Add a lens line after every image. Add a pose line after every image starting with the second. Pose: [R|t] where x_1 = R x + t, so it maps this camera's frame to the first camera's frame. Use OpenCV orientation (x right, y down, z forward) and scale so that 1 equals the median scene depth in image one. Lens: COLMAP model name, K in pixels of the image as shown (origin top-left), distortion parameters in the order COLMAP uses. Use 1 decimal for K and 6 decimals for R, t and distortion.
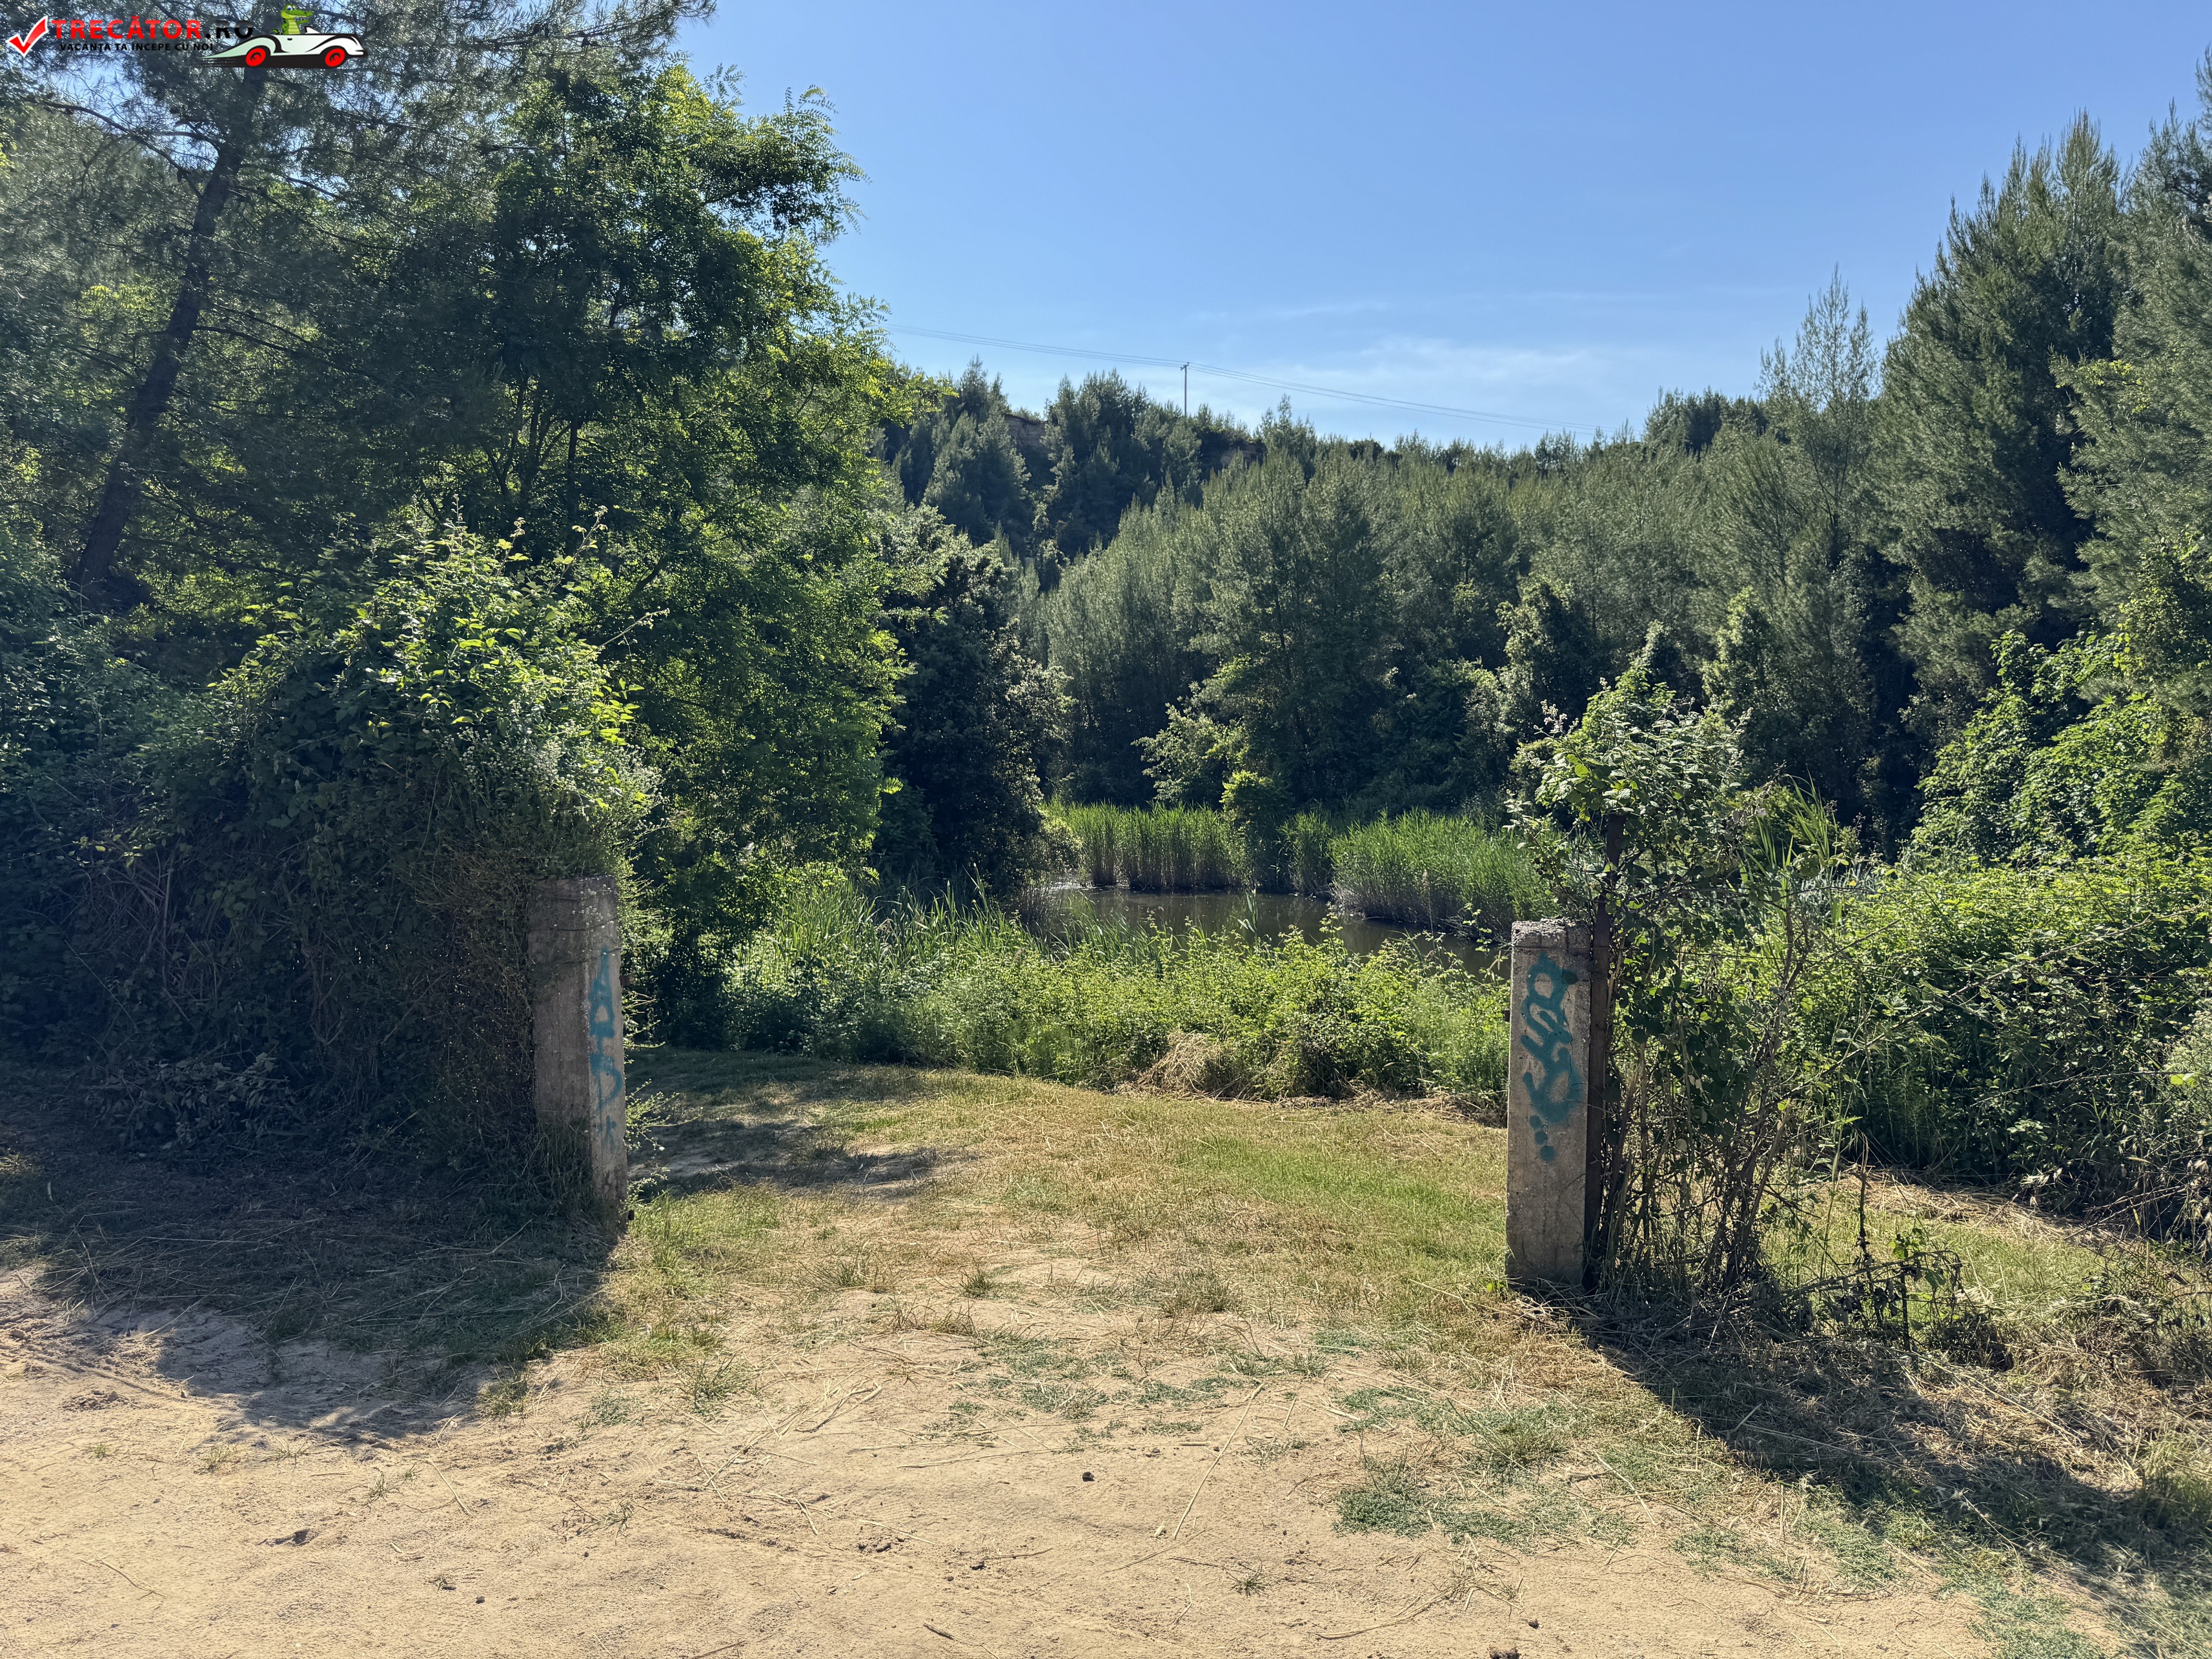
lens RADIAL K [[1565.5, 0, 1134.6], [0, 1565.5, 833.2], [0, 0, 1]] dist [0.061774, -0.112928]
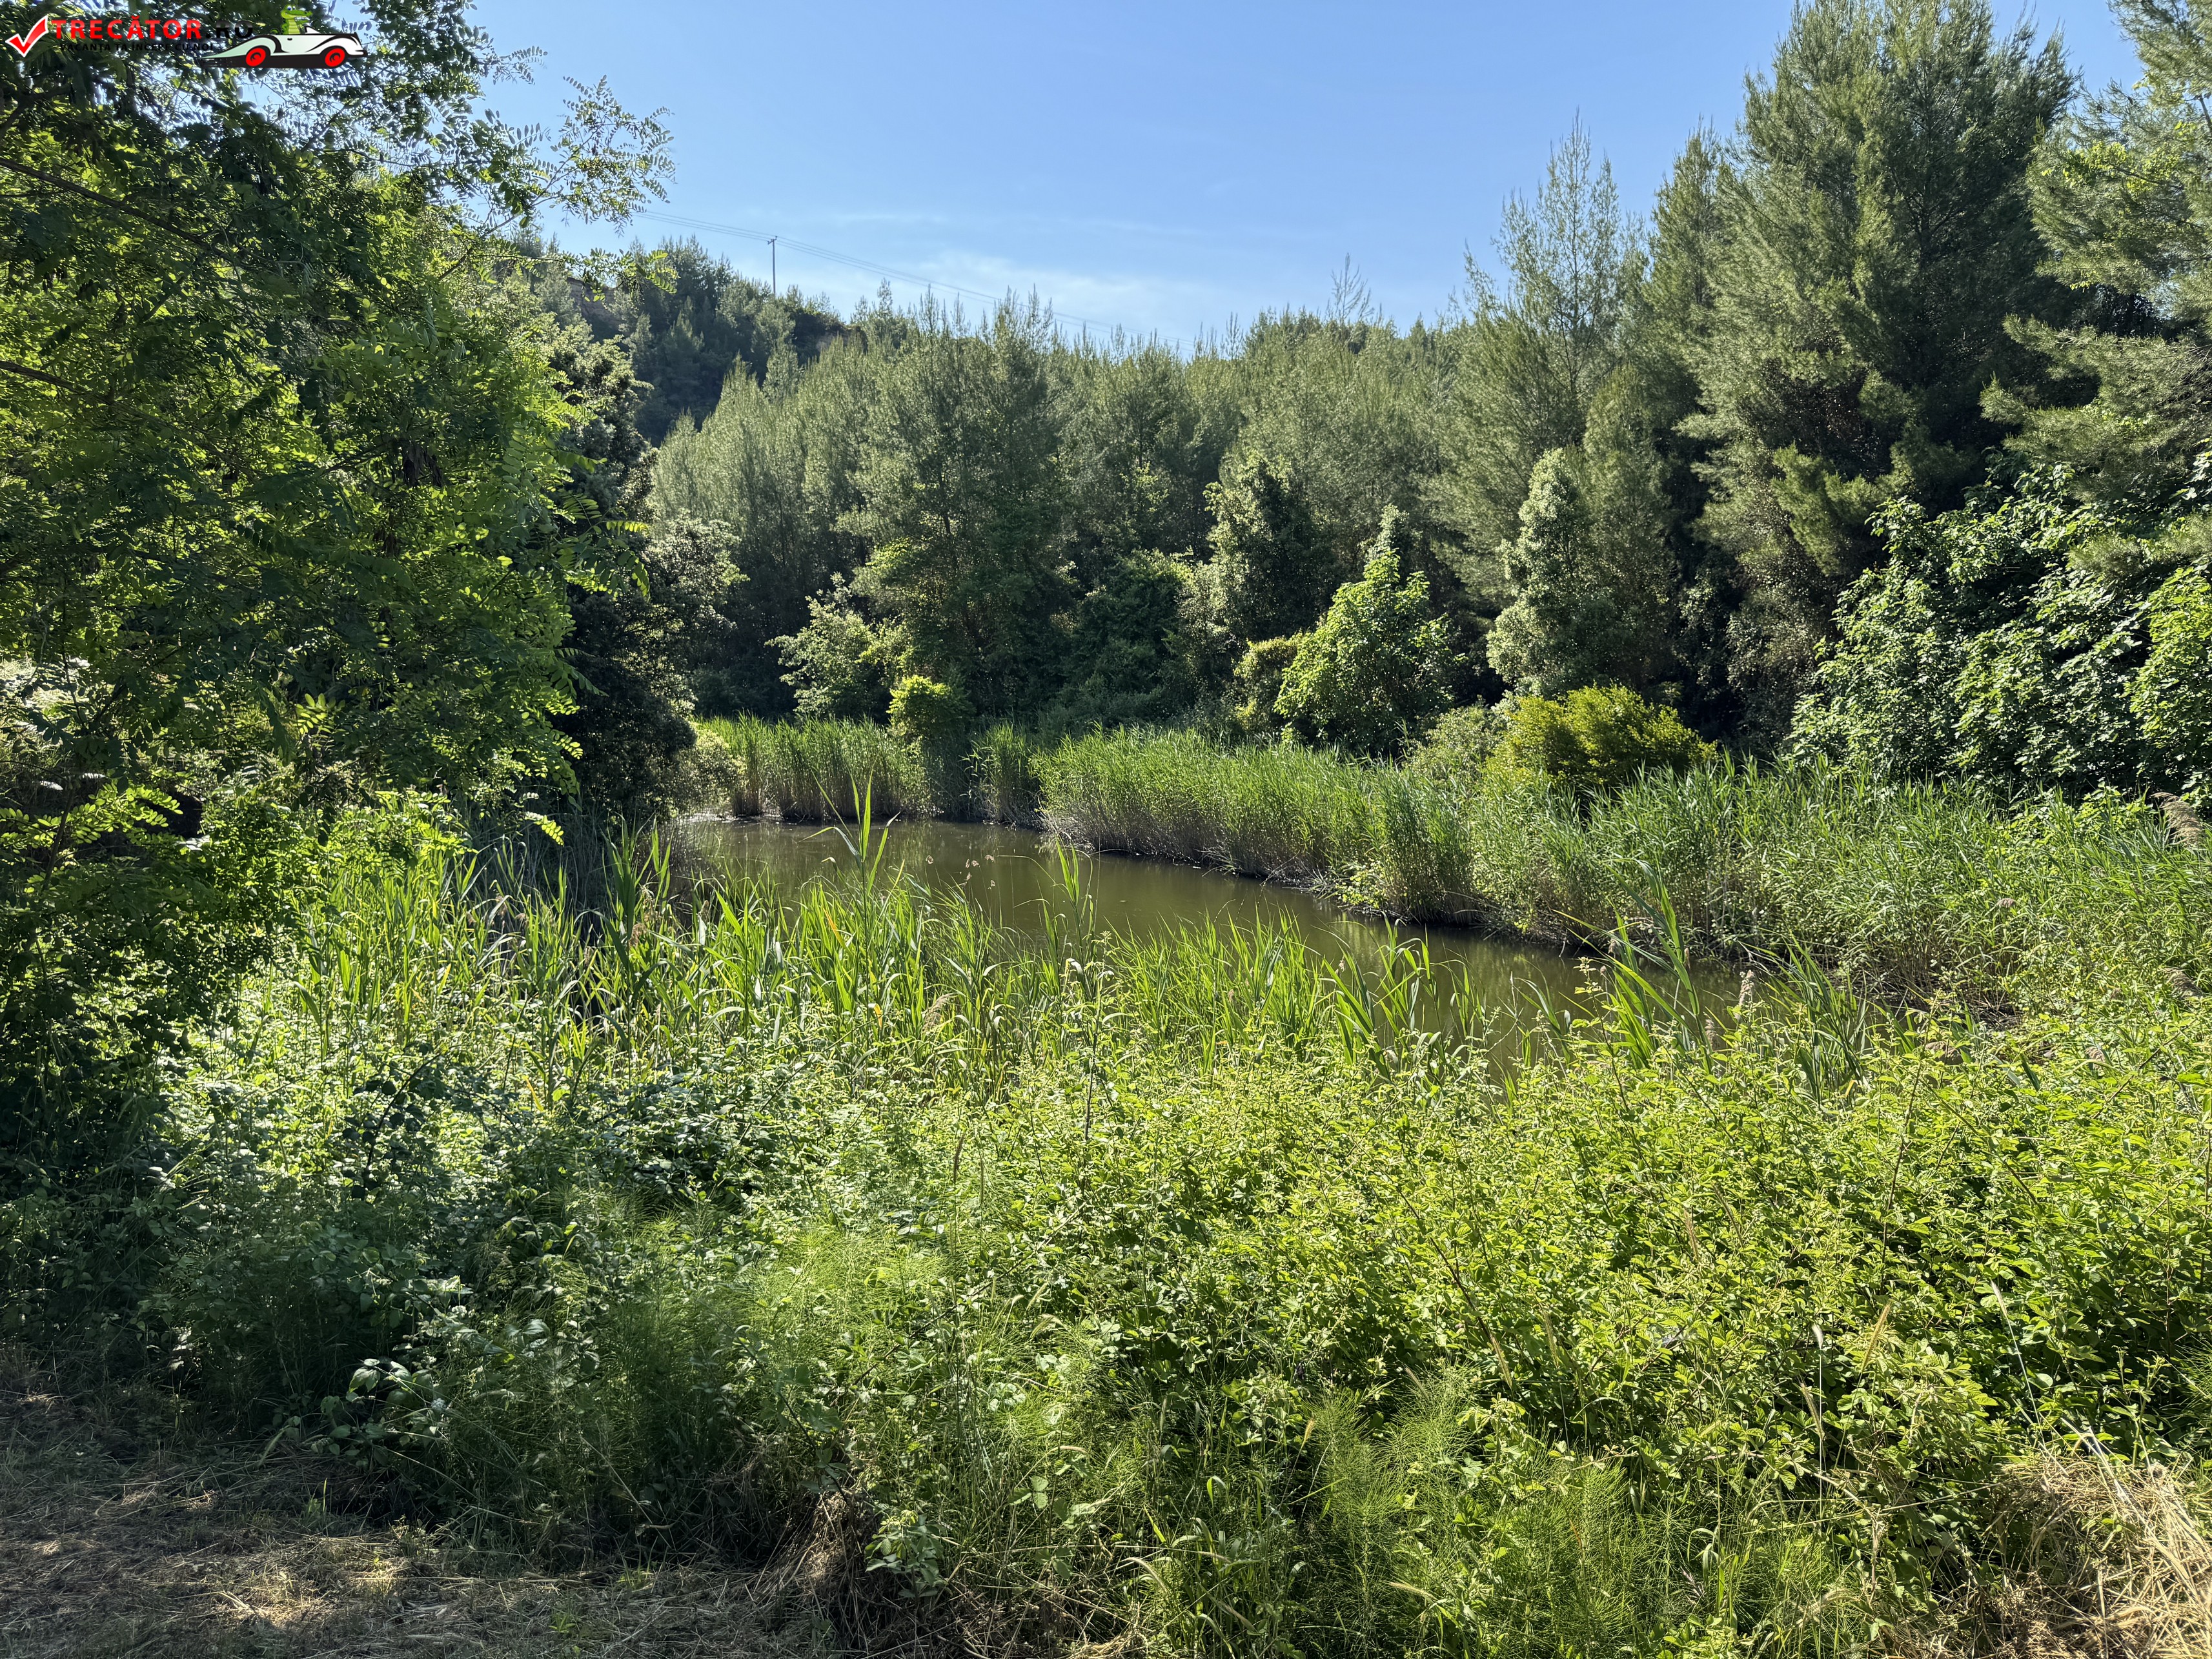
lens RADIAL K [[1531.2, 0, 1151.3], [0, 1531.2, 873.9], [0, 0, 1]] dist [0.049534, -0.068846]
pose [[0.961363, -0.030839, 0.273550, -0.036192], [0.009484, 0.996826, 0.079048, 0.002186], [-0.275119, -0.073400, 0.958604, 0.165386]]
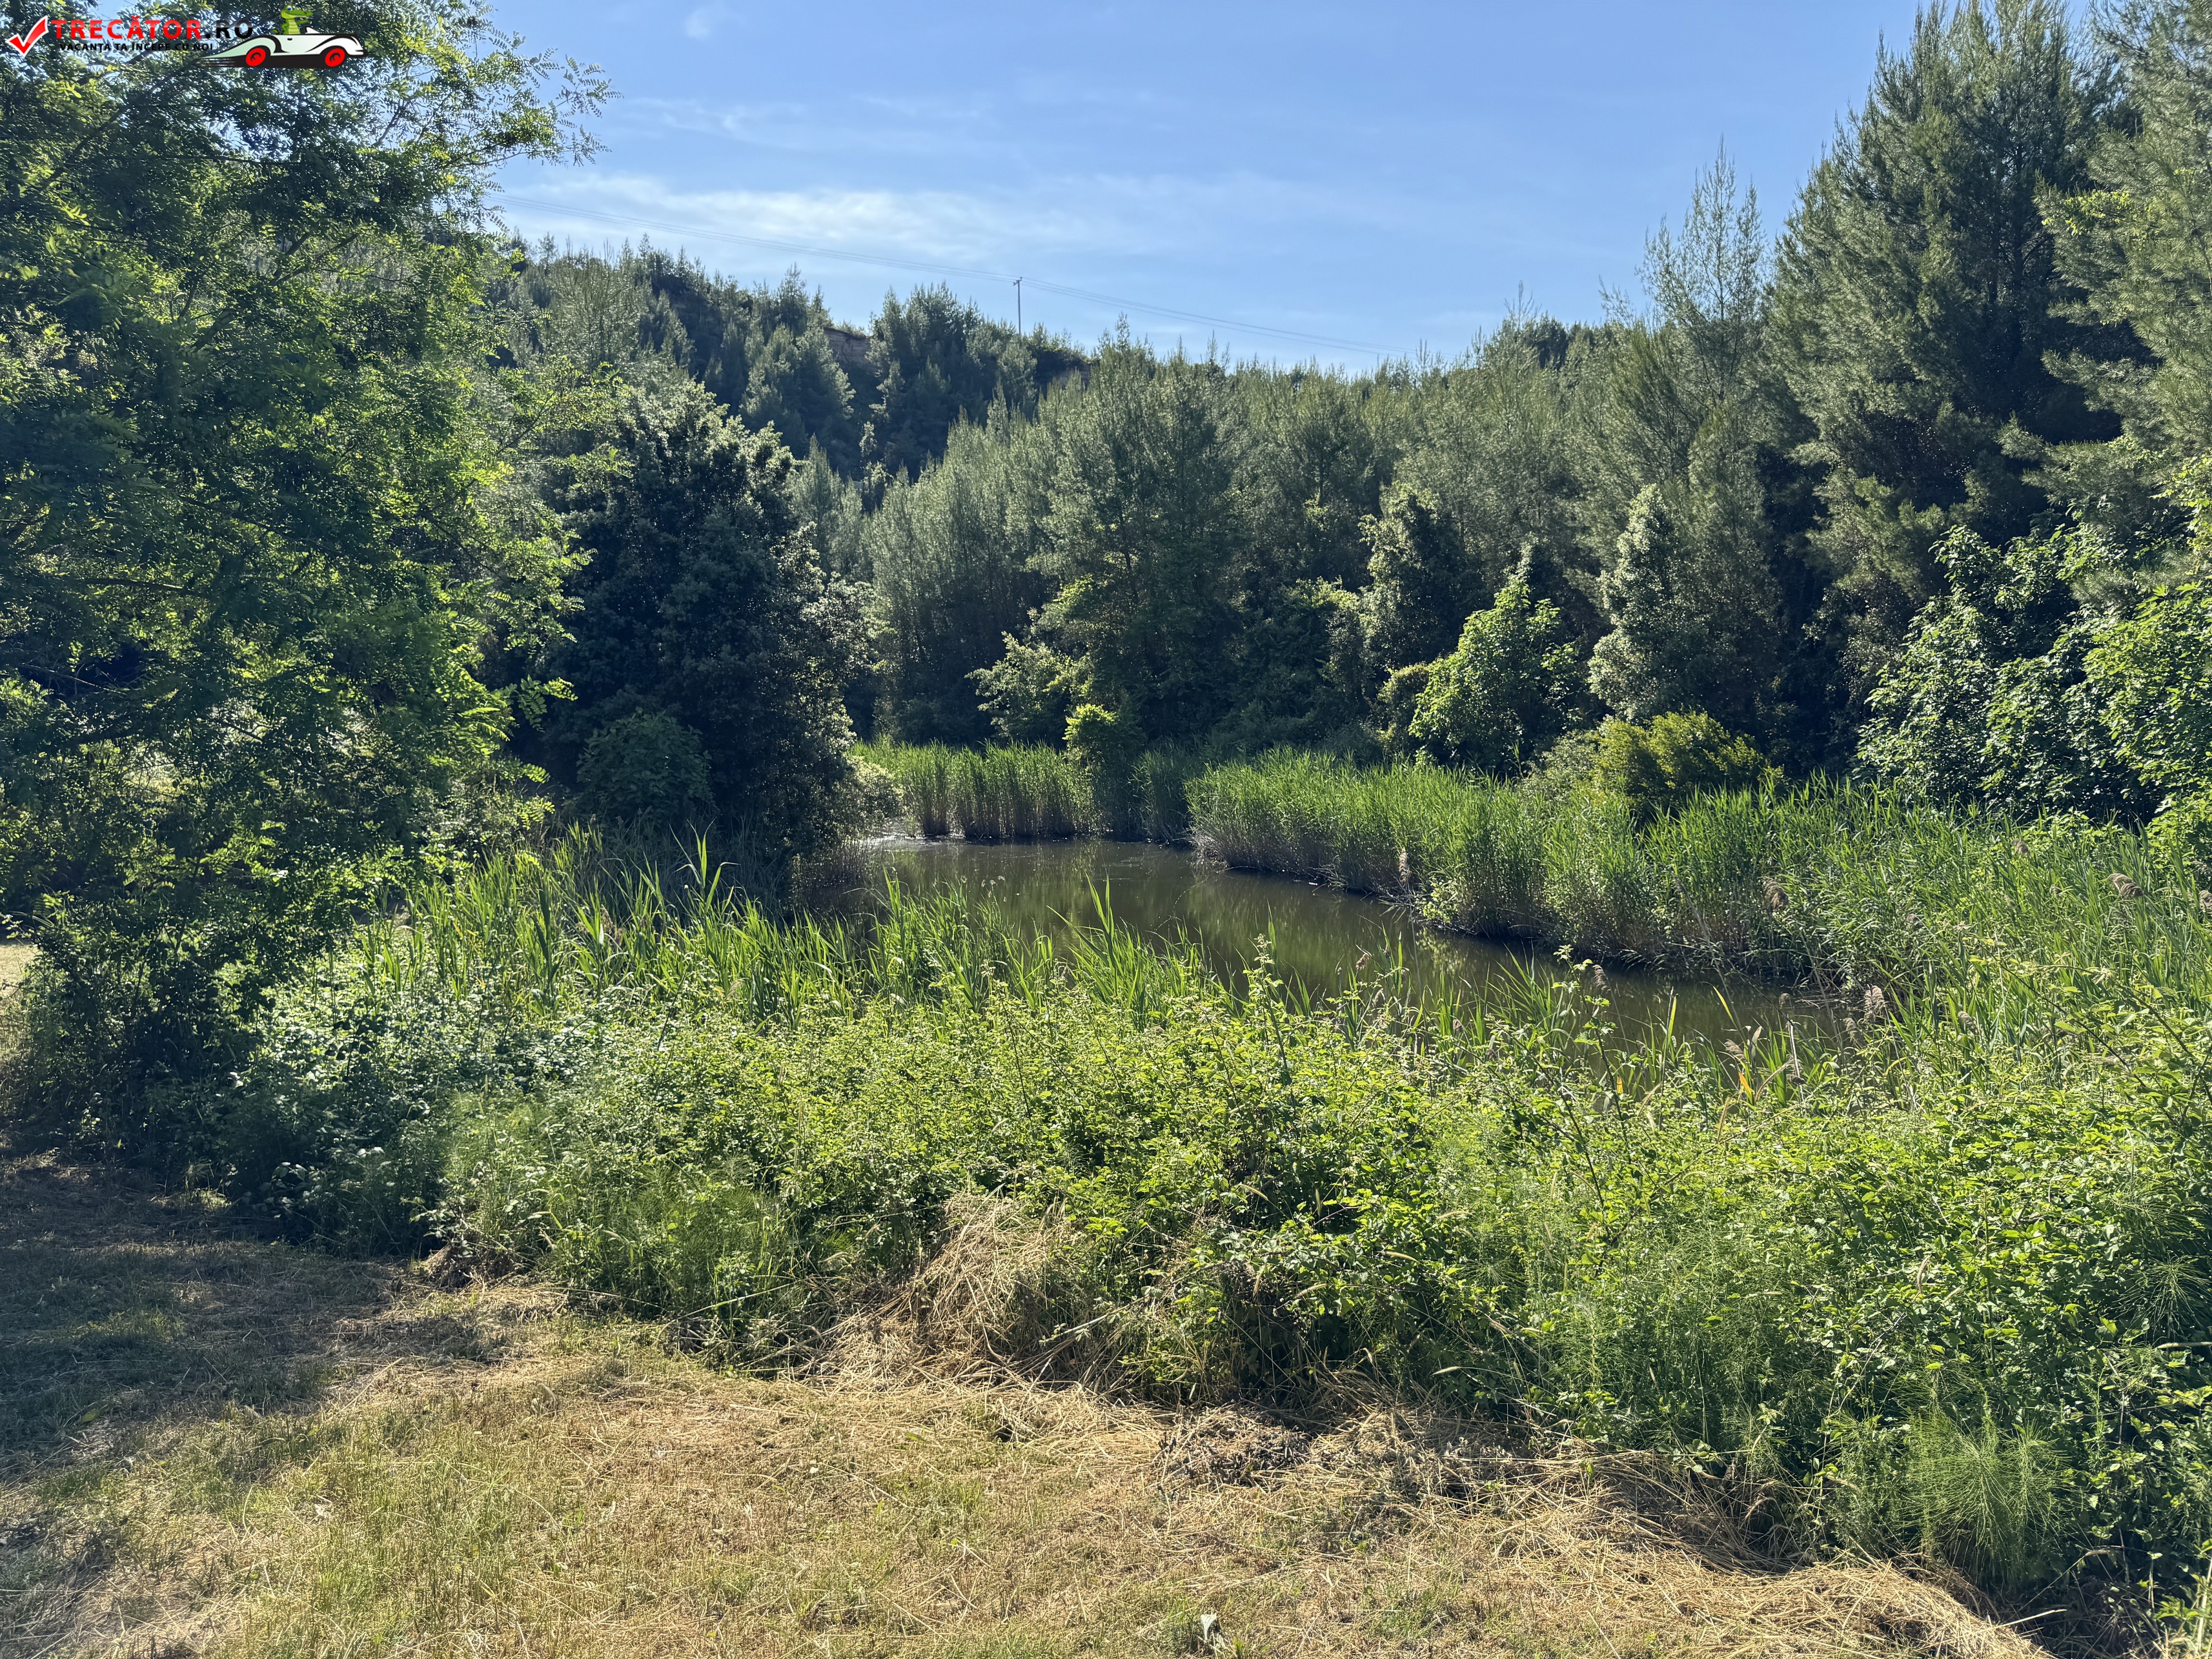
lens RADIAL K [[1531.2, 0, 1151.3], [0, 1531.2, 873.9], [0, 0, 1]] dist [0.049534, -0.068846]
pose [[0.993887, -0.026516, 0.107172, 0.007715], [0.019157, 0.997424, 0.069127, -0.002448], [-0.108729, -0.066652, 0.991834, 0.105209]]
